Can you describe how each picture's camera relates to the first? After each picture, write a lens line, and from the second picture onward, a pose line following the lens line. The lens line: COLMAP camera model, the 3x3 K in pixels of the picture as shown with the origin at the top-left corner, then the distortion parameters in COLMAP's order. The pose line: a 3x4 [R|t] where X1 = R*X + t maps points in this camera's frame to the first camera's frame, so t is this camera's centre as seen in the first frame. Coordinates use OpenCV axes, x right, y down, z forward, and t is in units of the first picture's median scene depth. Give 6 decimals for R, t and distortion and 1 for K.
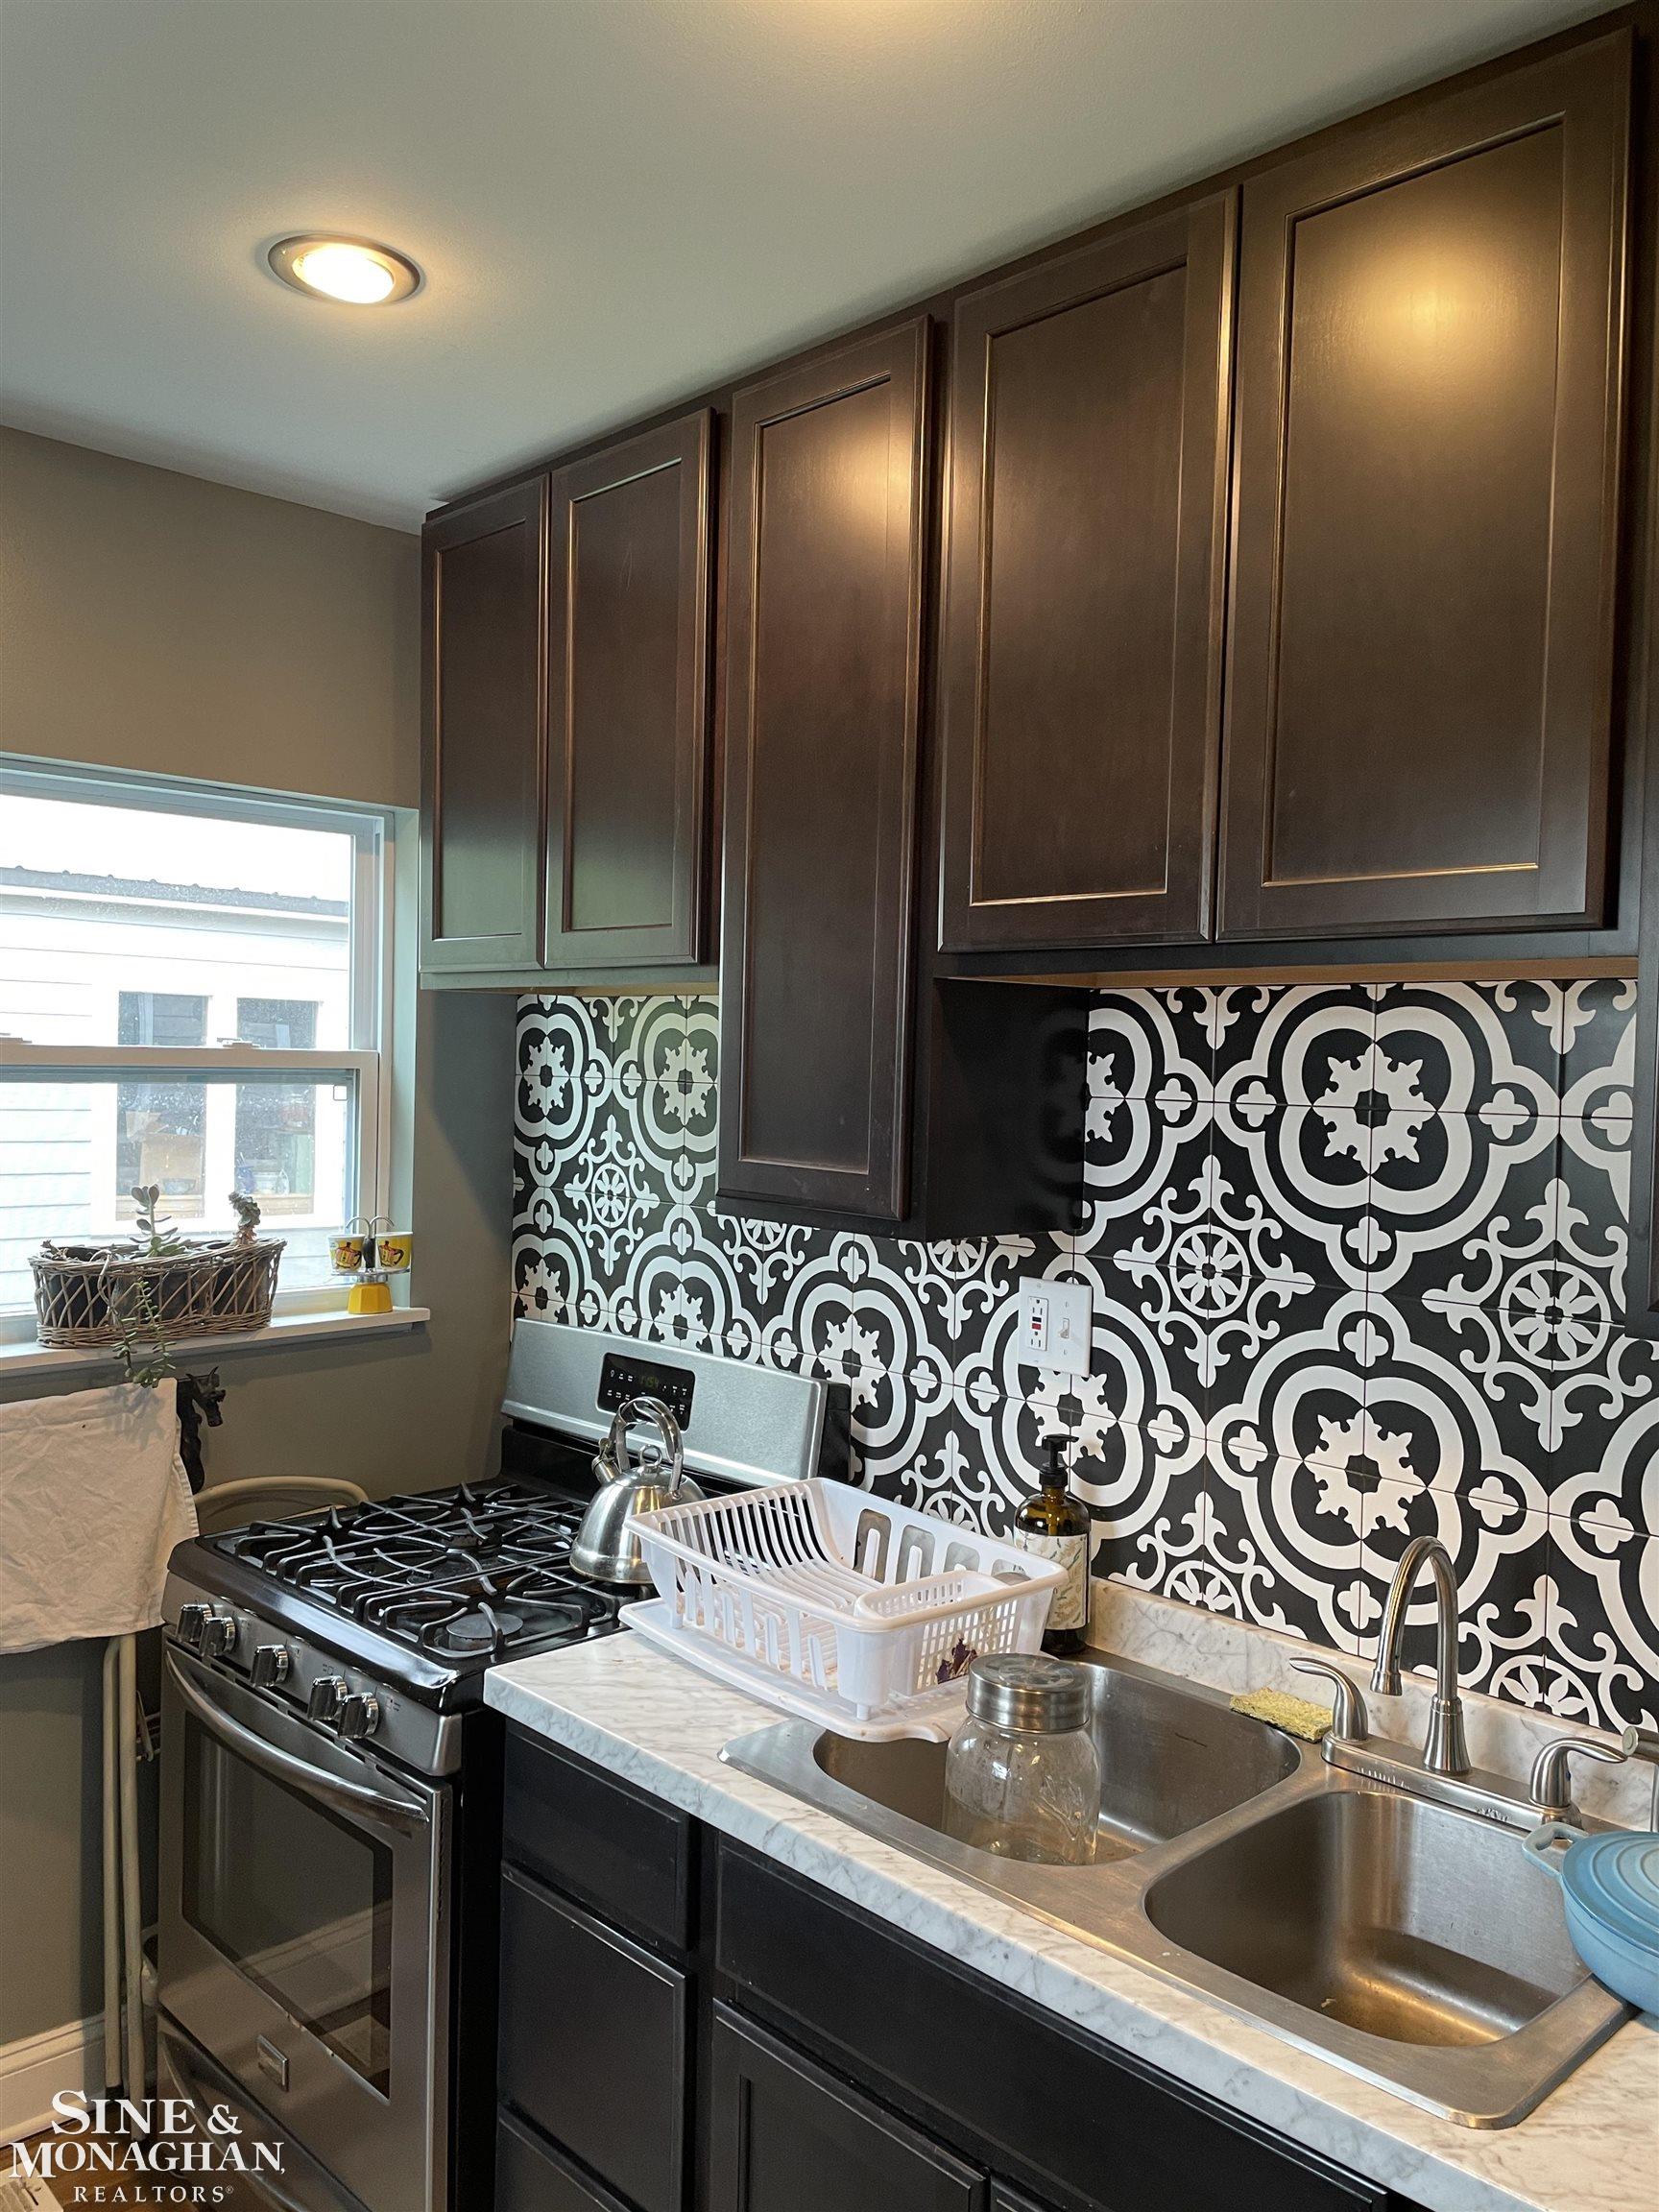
lens RADIAL K [[1713.1, 0, 865.3], [0, 1713.1, 1116.7], [0, 0, 1]] dist [0.114243, -0.139112]
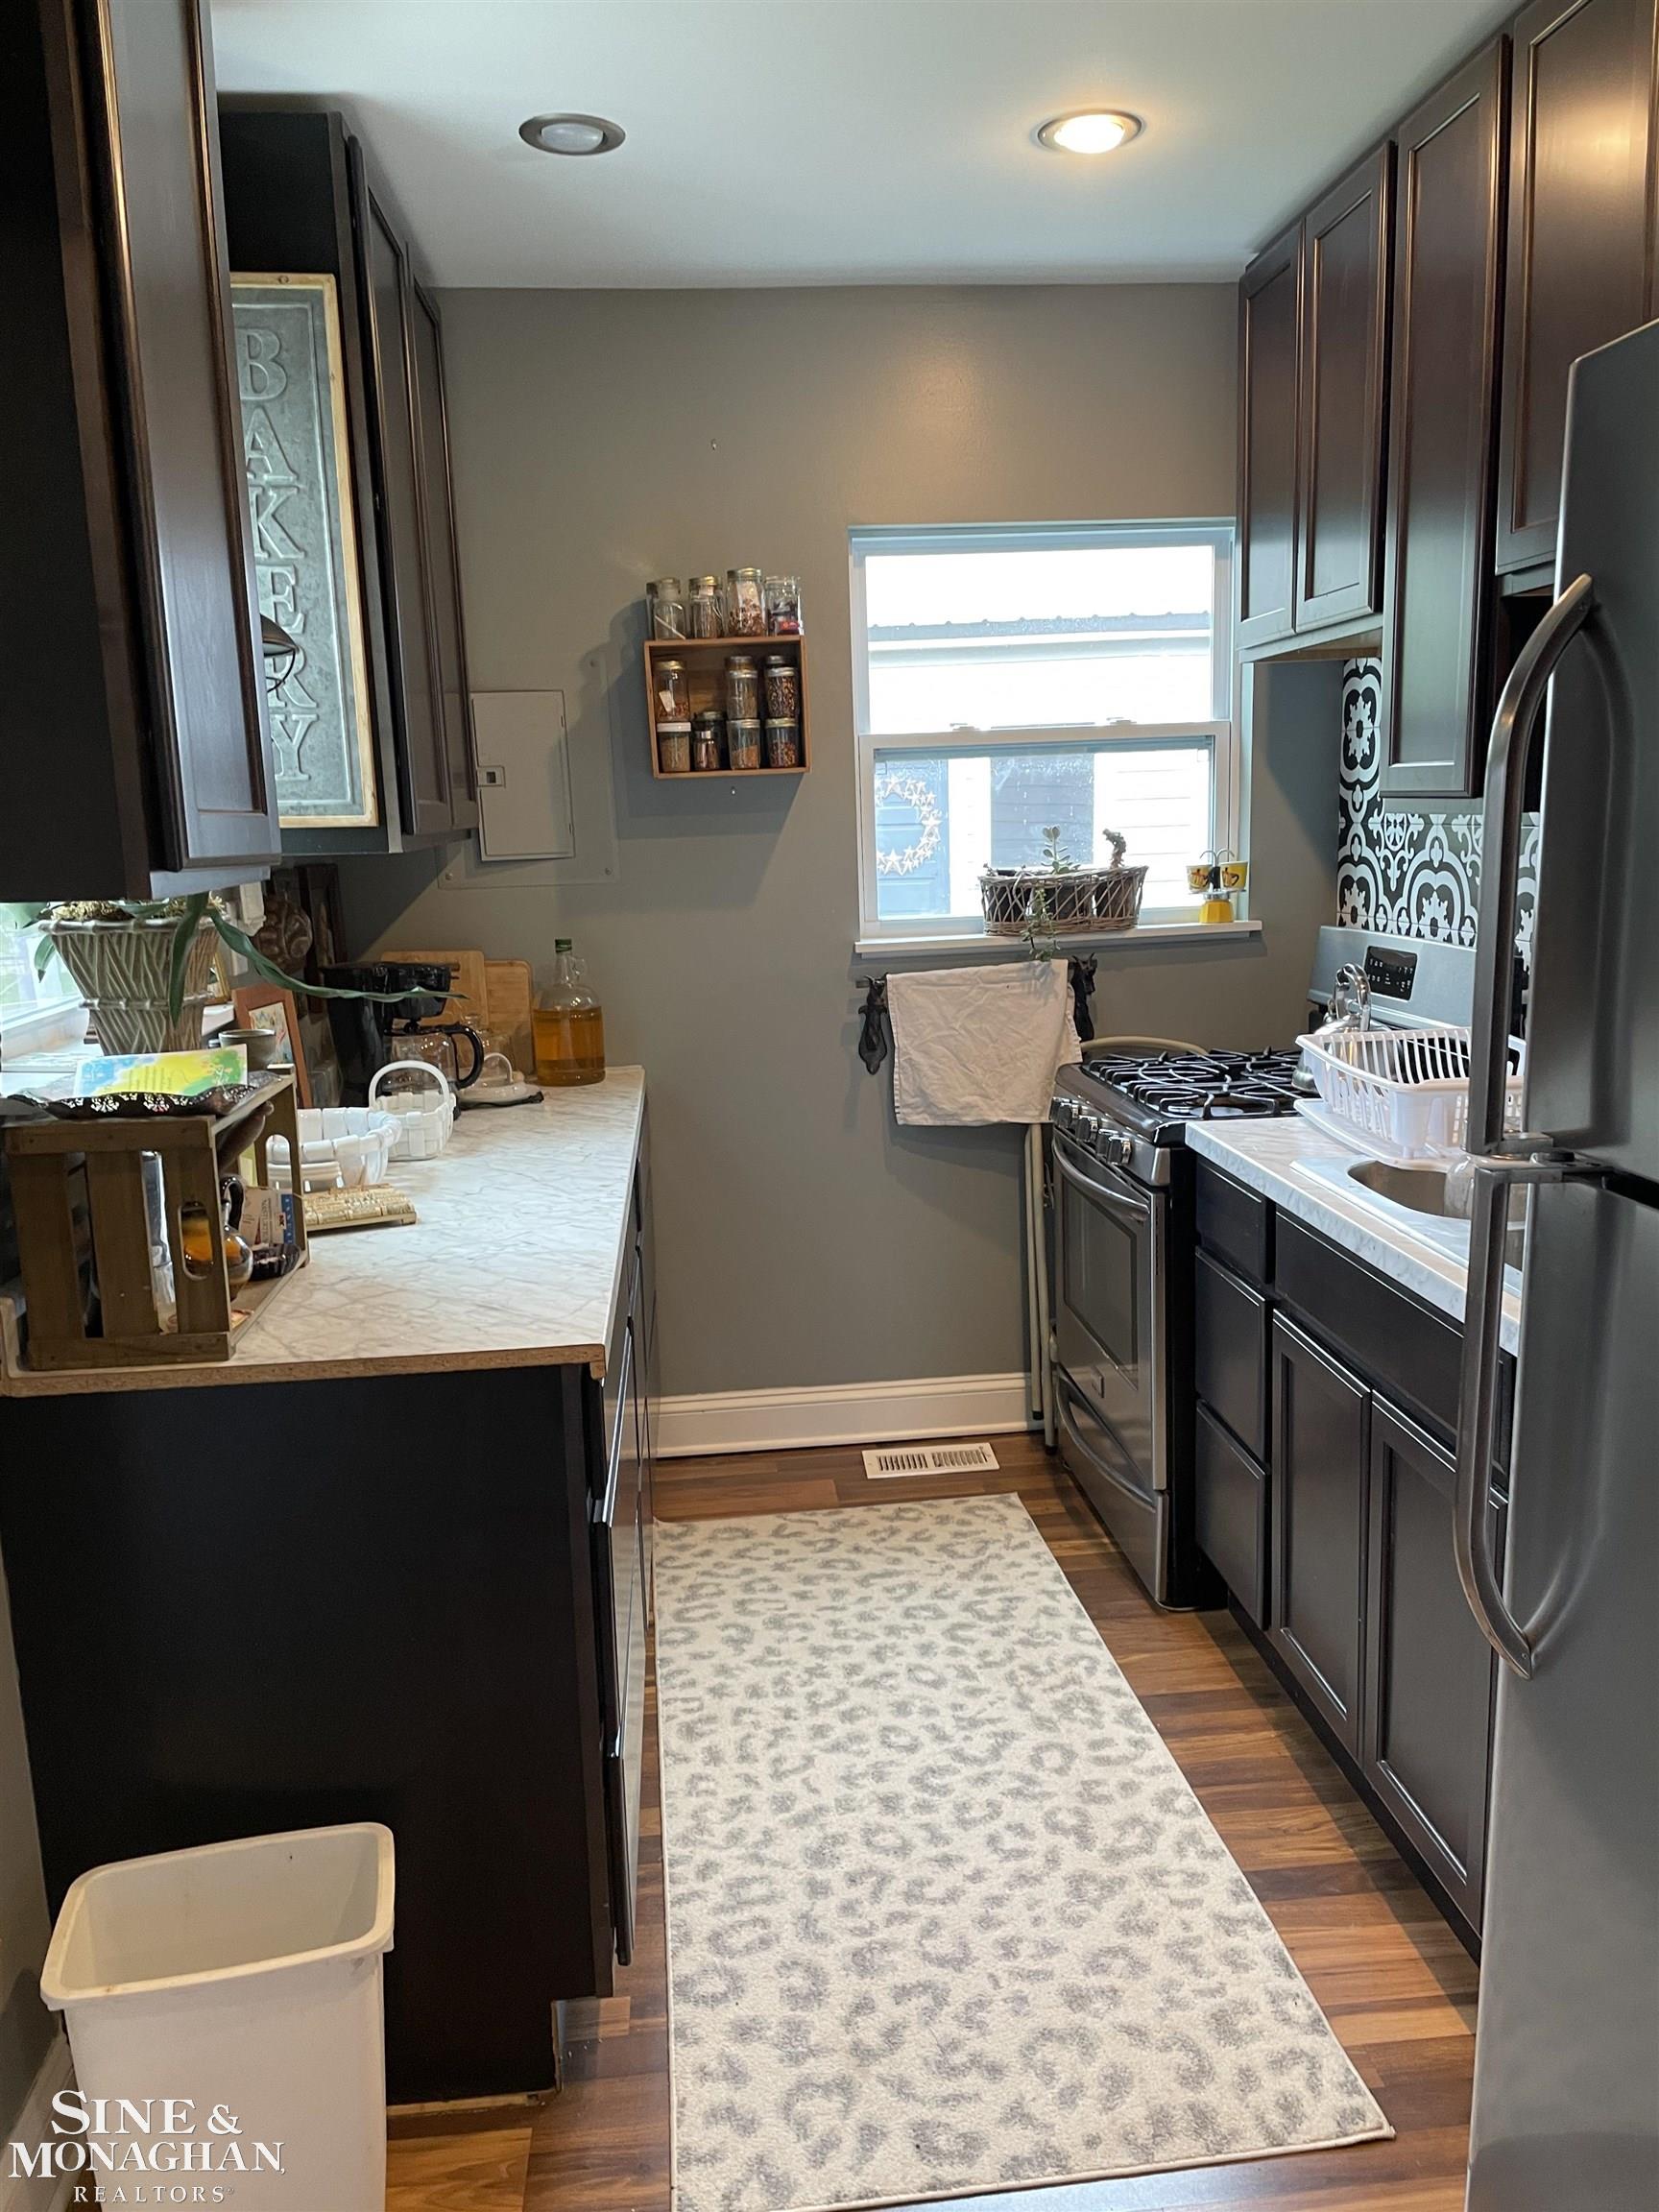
lens RADIAL K [[1713.1, 0, 865.3], [0, 1713.1, 1116.7], [0, 0, 1]] dist [0.114243, -0.139112]
pose [[0.800425, 0.059643, -0.596459, 0.321255], [0.034762, 0.988745, 0.145518, 0.064266], [0.598425, -0.137211, 0.789342, -0.240756]]
